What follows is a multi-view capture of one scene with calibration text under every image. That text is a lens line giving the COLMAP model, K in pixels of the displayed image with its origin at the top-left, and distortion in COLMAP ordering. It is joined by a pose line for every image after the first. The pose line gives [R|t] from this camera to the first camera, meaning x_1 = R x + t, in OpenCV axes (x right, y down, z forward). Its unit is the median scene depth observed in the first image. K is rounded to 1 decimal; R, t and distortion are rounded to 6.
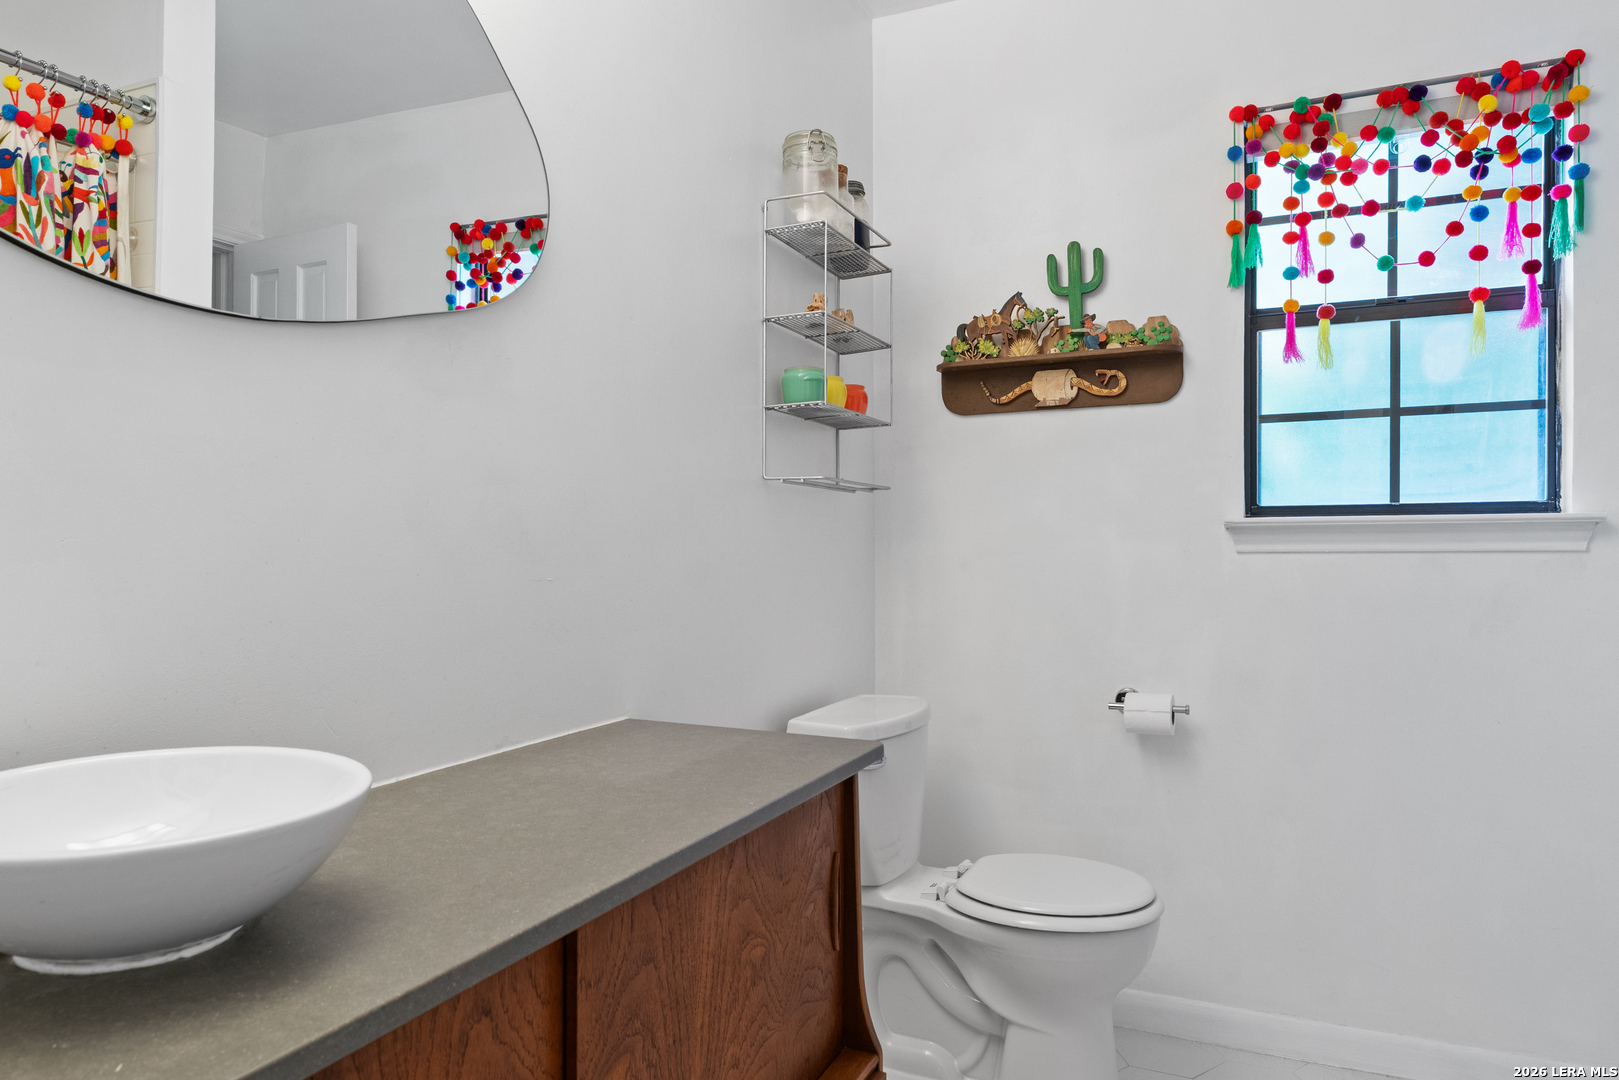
lens RADIAL K [[1005.0, 0, 810.8], [0, 1005.0, 541.1], [0, 0, 1]] dist [-0.006726, 0.005416]
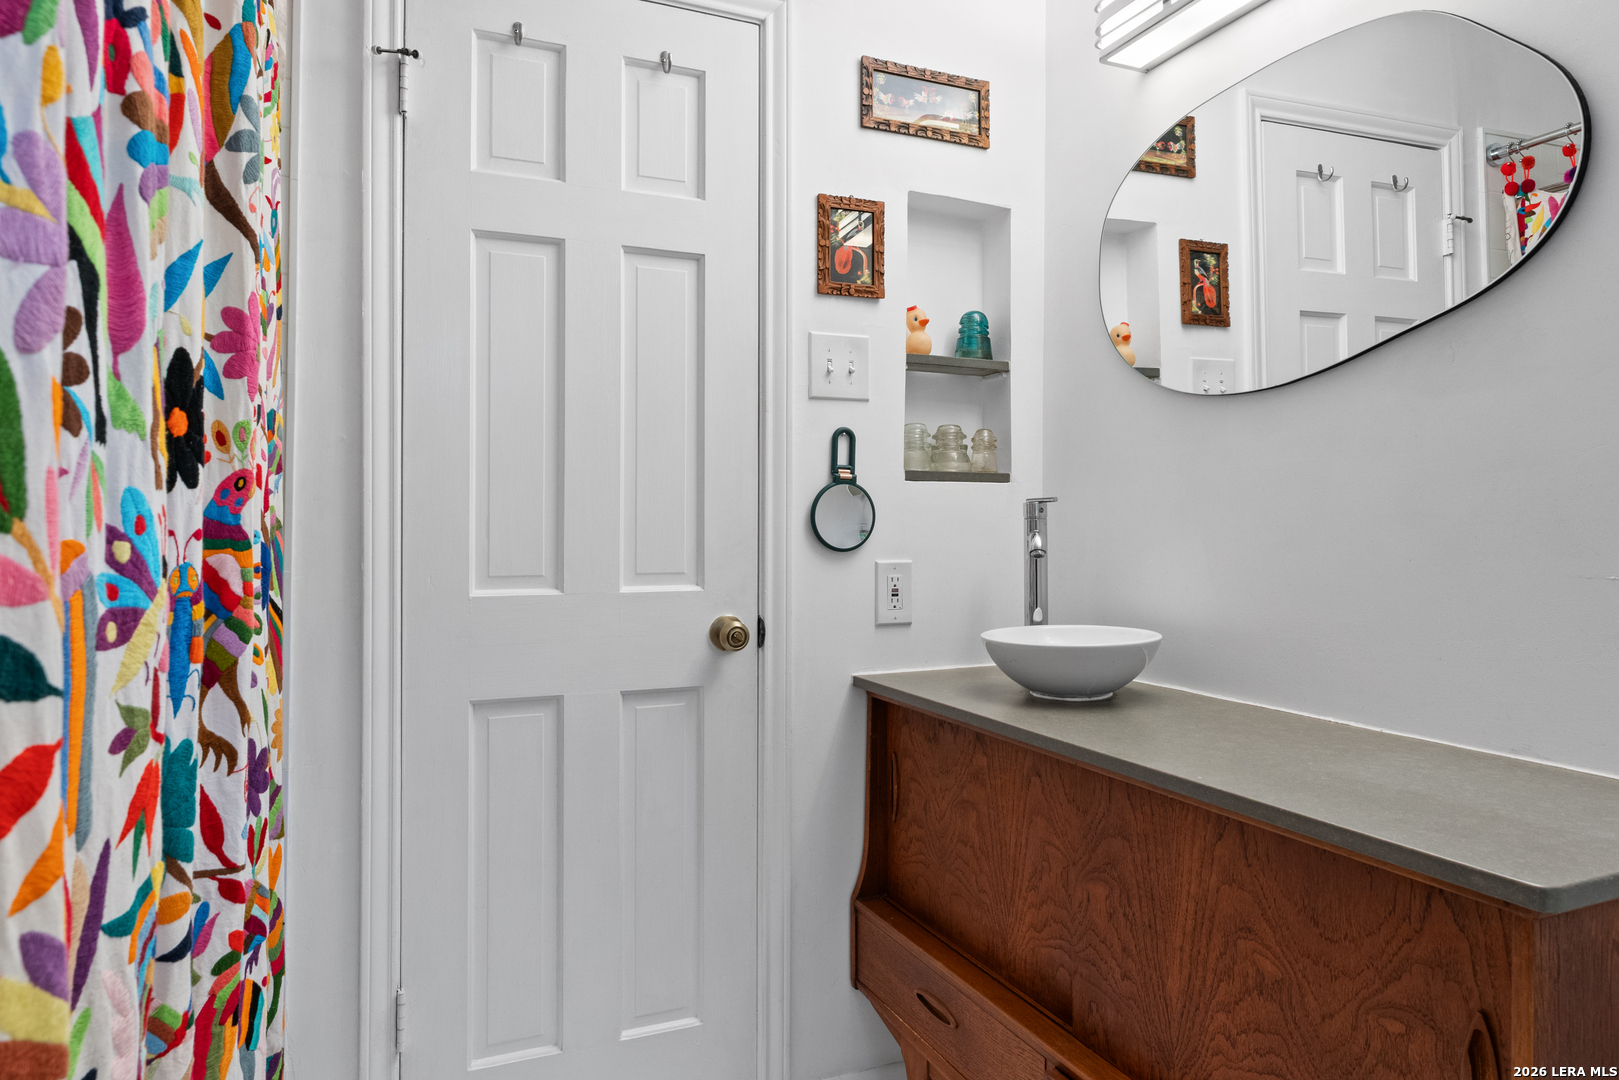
lens RADIAL K [[1005.0, 0, 807.8], [0, 1005.0, 535.0], [0, 0, 1]] dist [-0.006726, 0.005416]
pose [[-0.682503, -0.002747, -0.730878, 1.106574], [0.002015, 0.999982, -0.005640, 0.016179], [0.730880, -0.005322, -0.682485, 1.592394]]
